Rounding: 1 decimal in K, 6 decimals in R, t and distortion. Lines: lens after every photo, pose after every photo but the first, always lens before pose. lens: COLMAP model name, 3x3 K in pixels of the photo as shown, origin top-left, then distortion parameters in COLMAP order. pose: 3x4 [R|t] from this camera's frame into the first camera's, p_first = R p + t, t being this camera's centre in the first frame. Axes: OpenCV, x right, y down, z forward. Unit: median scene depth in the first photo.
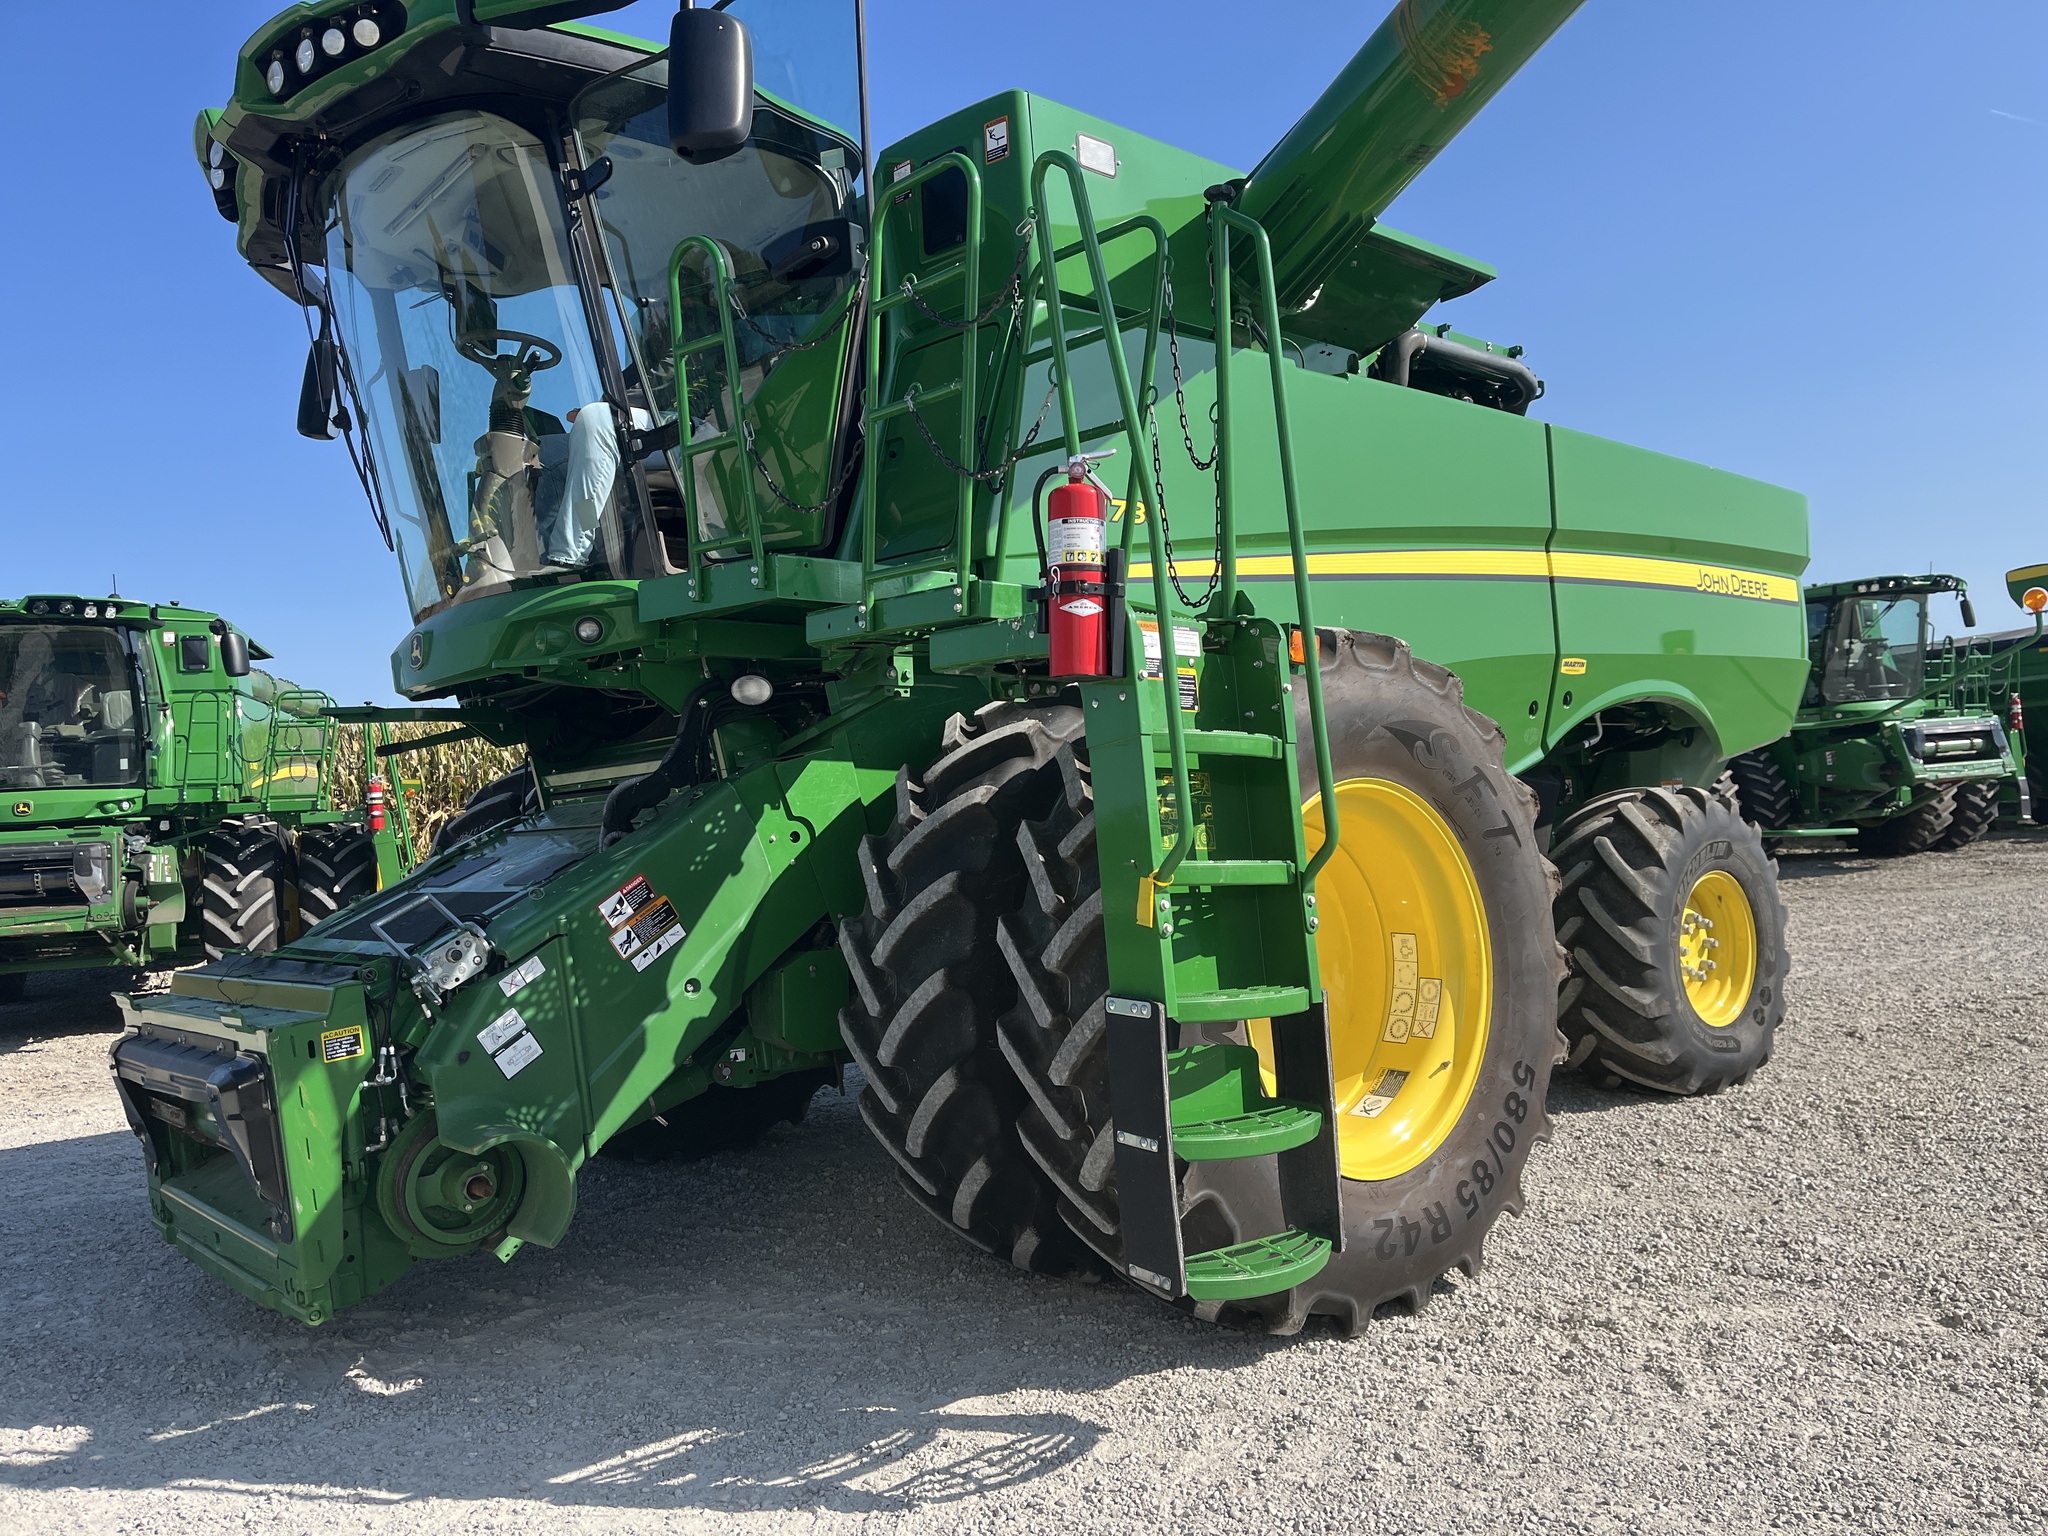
lens RADIAL K [[1562.5, 0, 1051.3], [0, 1562.5, 738.9], [0, 0, 1]] dist [0.070177, -0.096892]
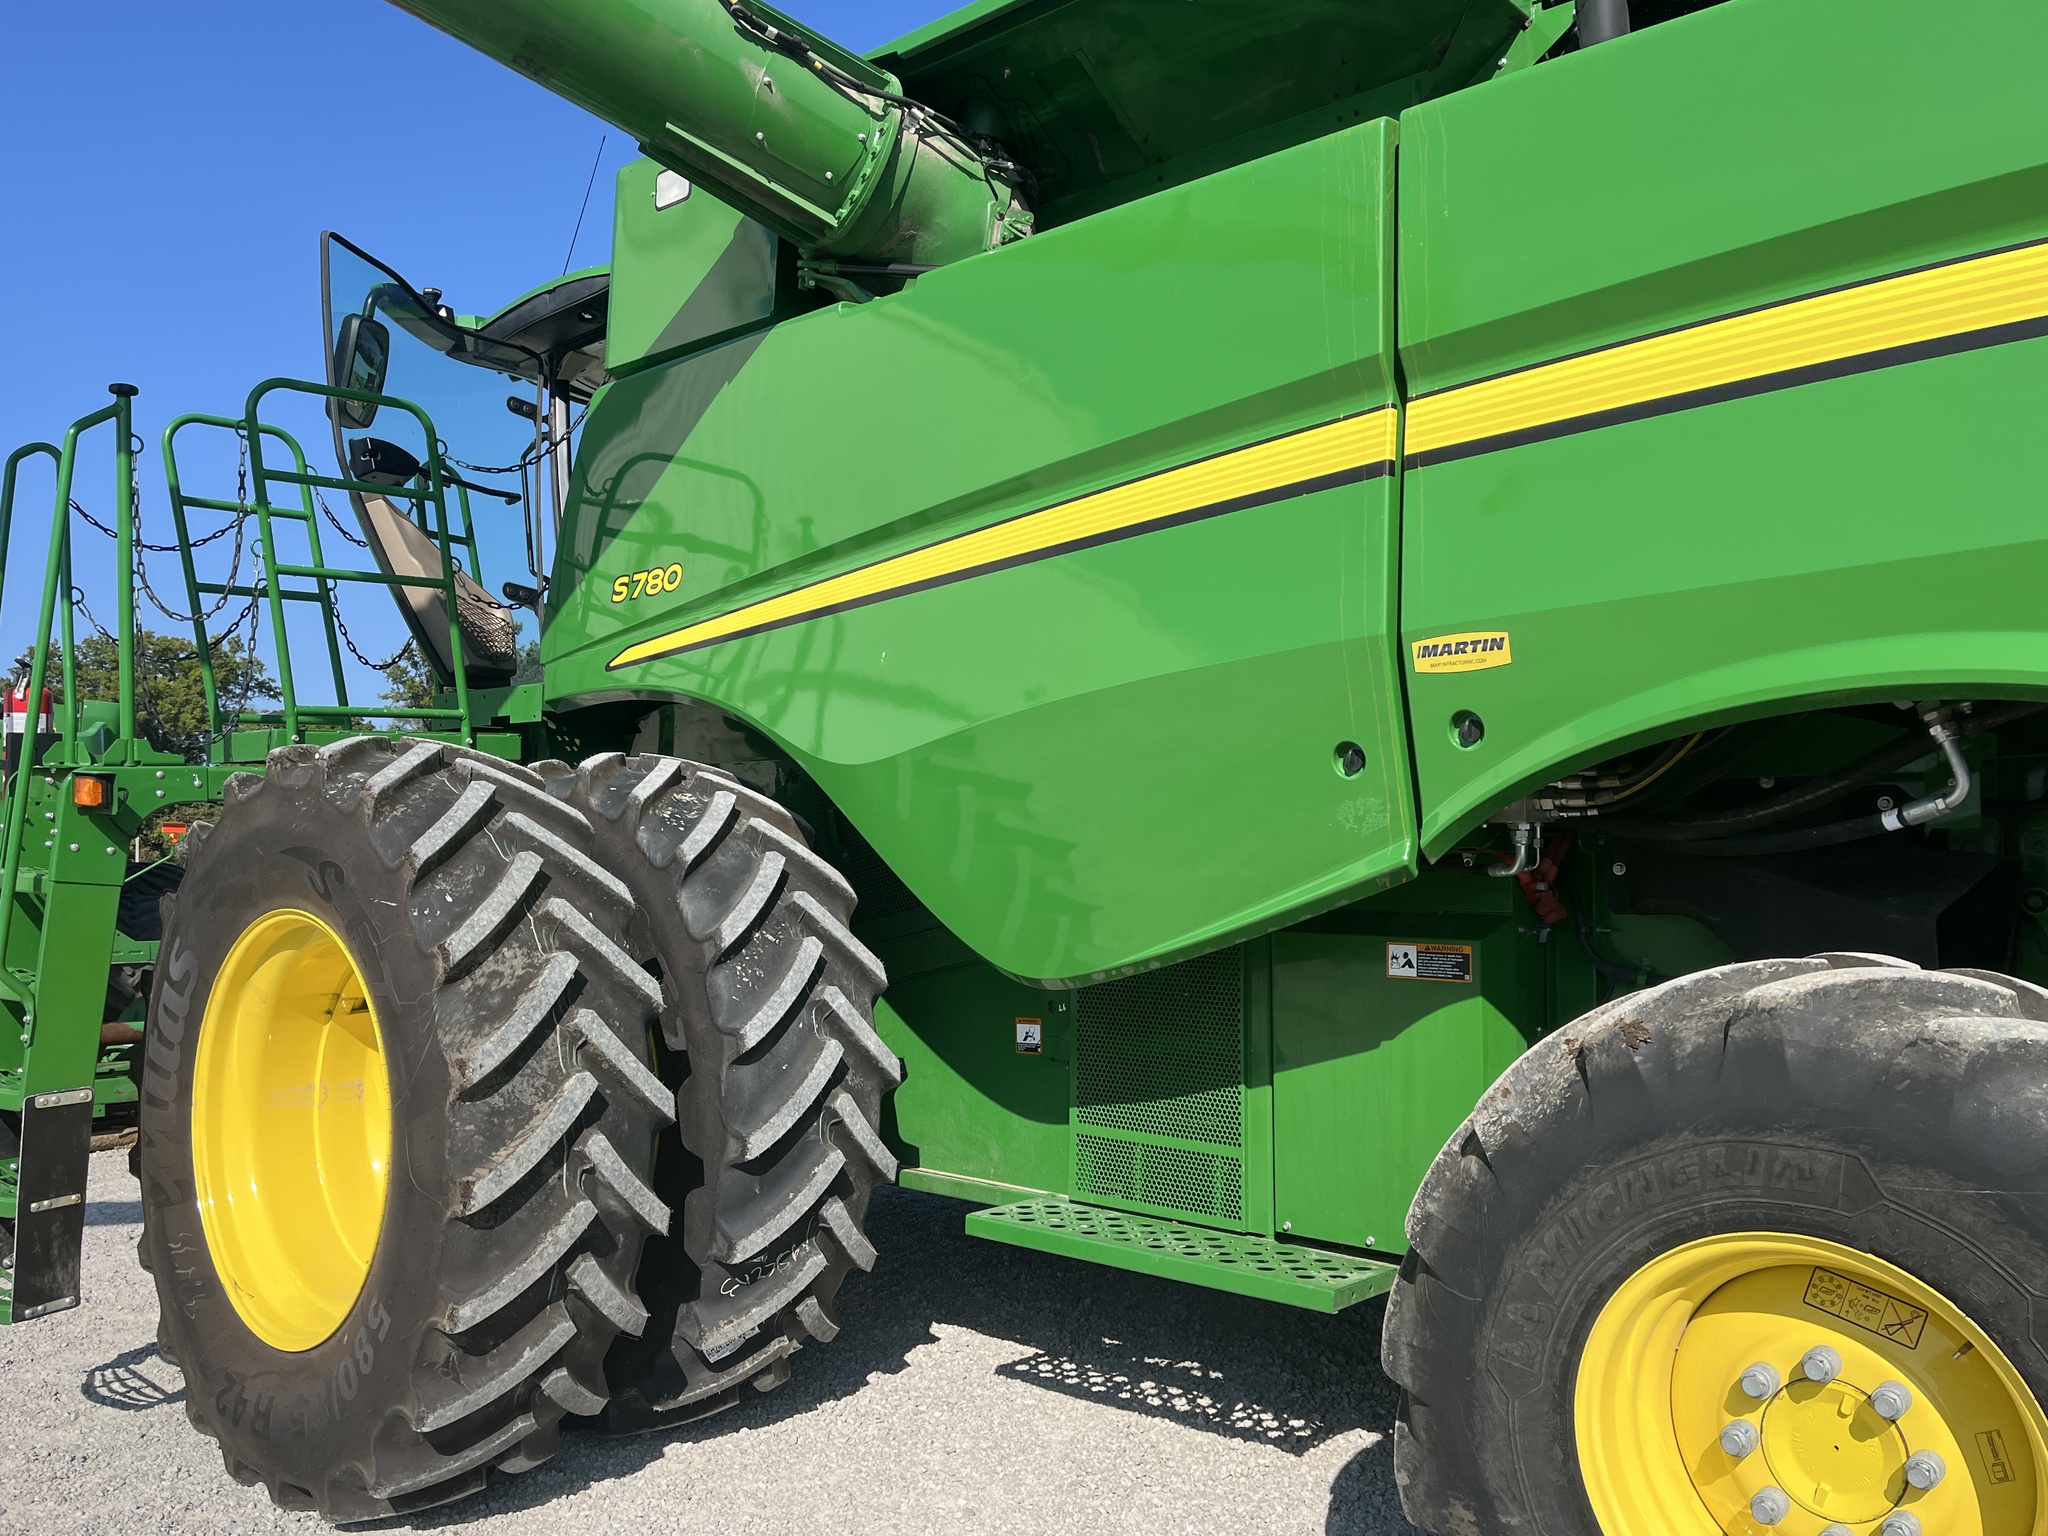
lens RADIAL K [[1598.1, 0, 1114.9], [0, 1598.1, 775.1], [0, 0, 1]] dist [0.037382, -0.039893]
pose [[0.111110, 0.013492, -0.993716, 1.166248], [0.053041, 0.998402, 0.019487, -0.040297], [0.992392, -0.054873, 0.110217, 1.319831]]
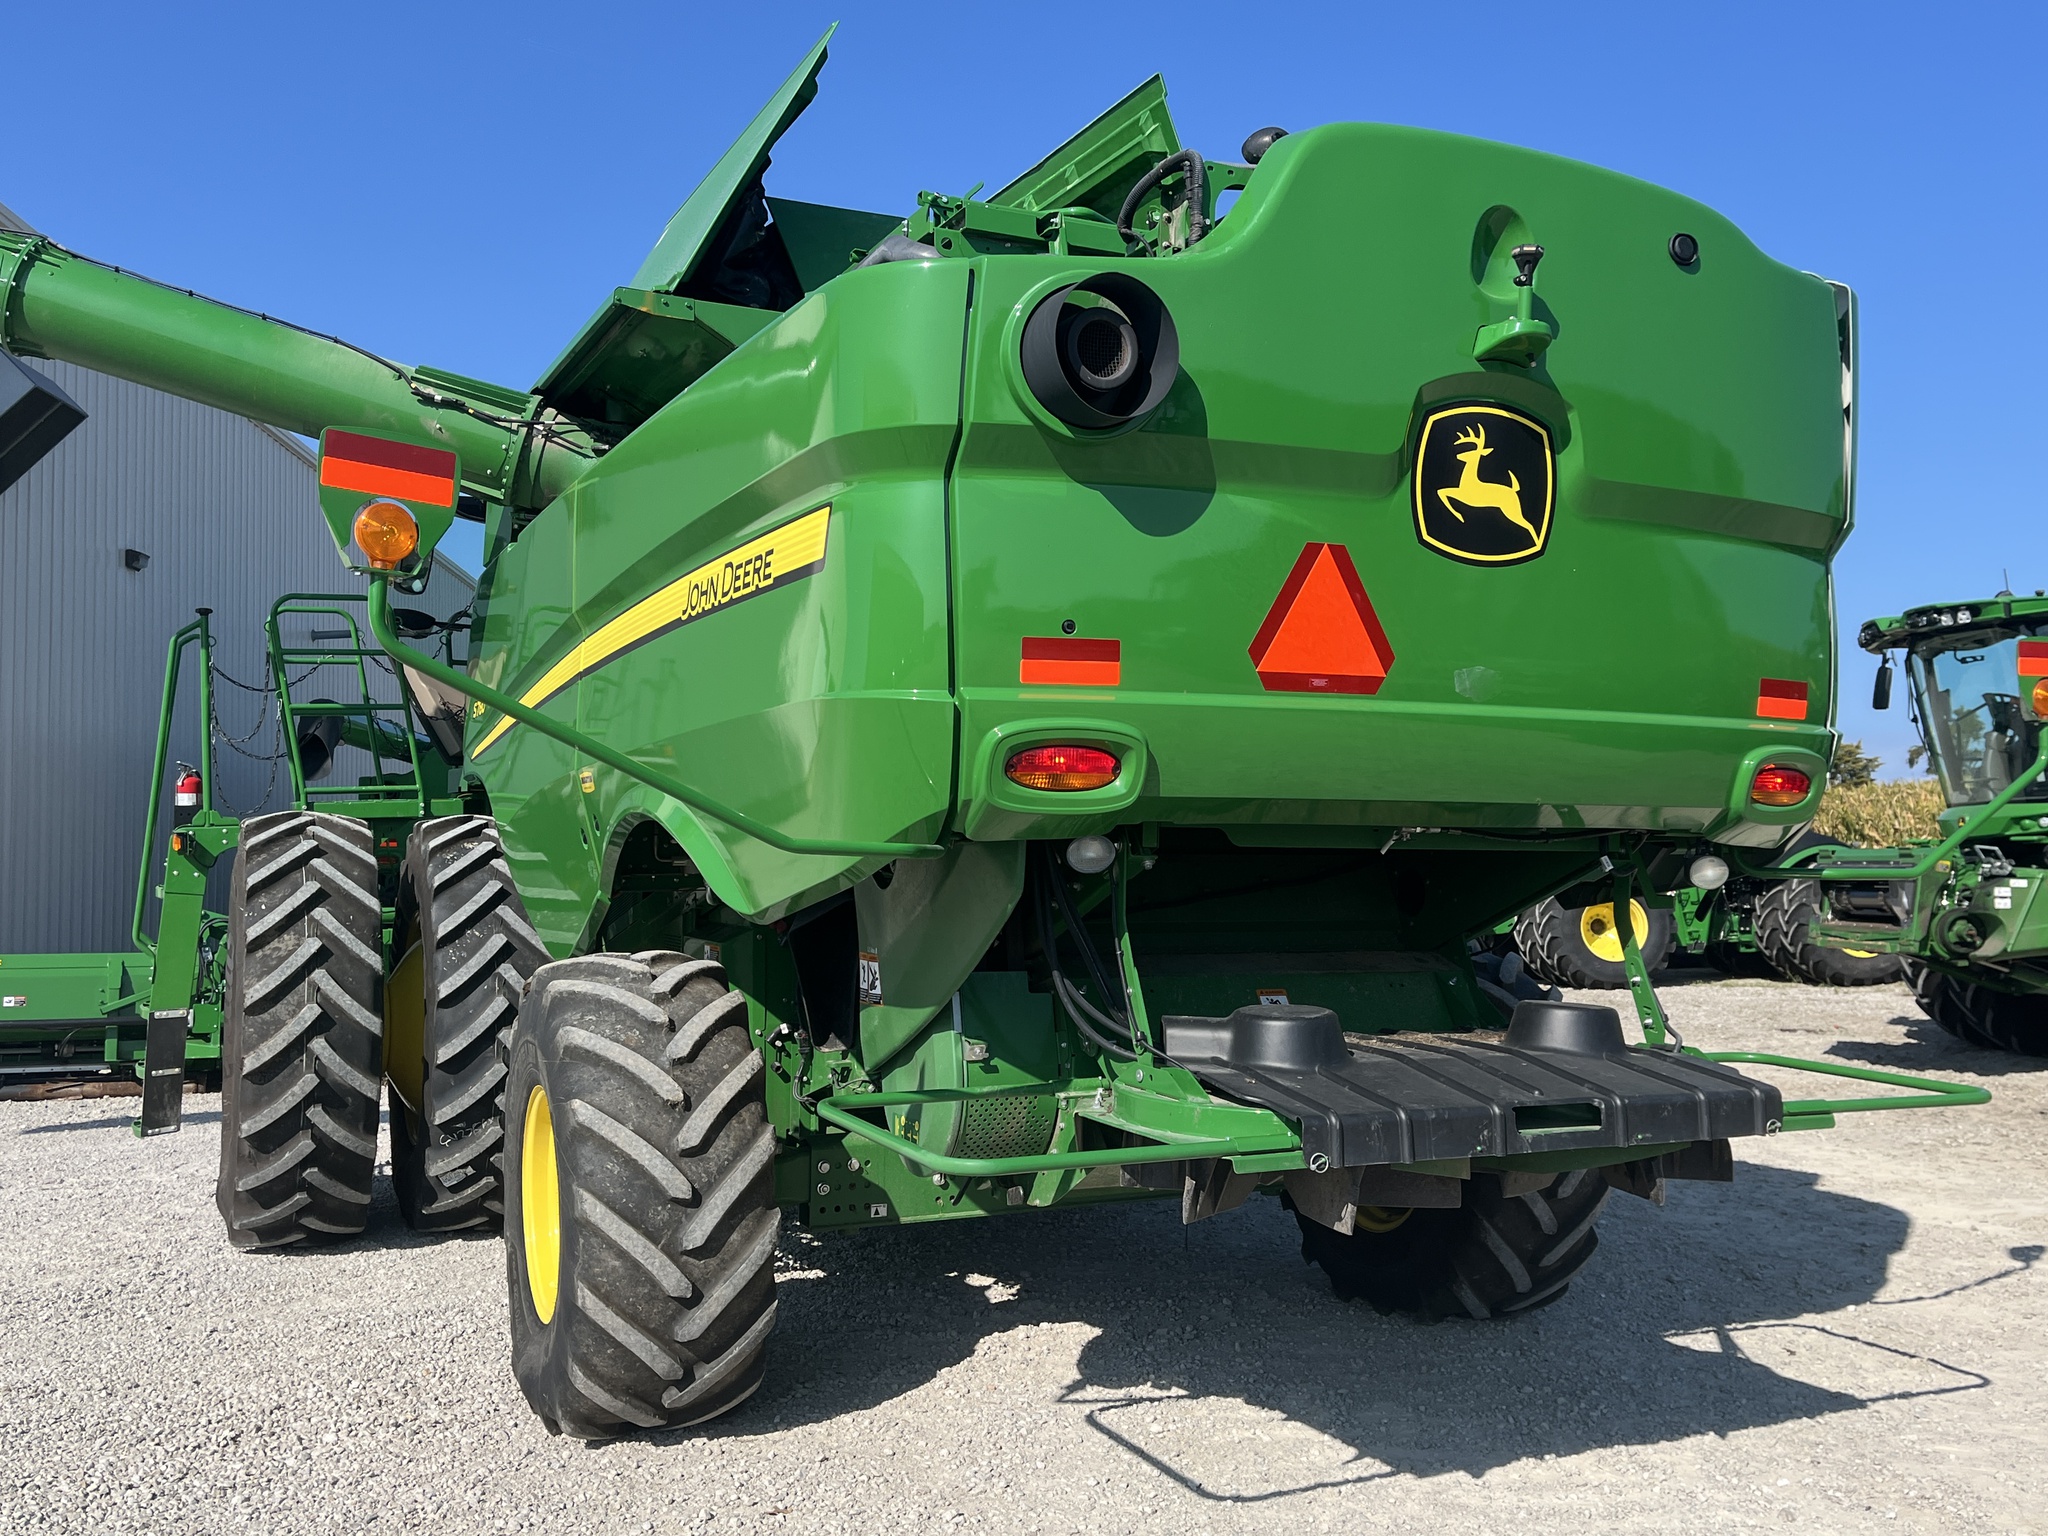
lens RADIAL K [[1710.1, 0, 1024.8], [0, 1710.1, 781.9], [0, 0, 1]] dist [0.027434, -0.009774]
pose [[-0.271392, 0.020996, -0.962240, 1.675296], [0.068852, 0.997624, 0.002349, -0.051117], [0.960003, -0.065615, -0.272193, 2.215883]]
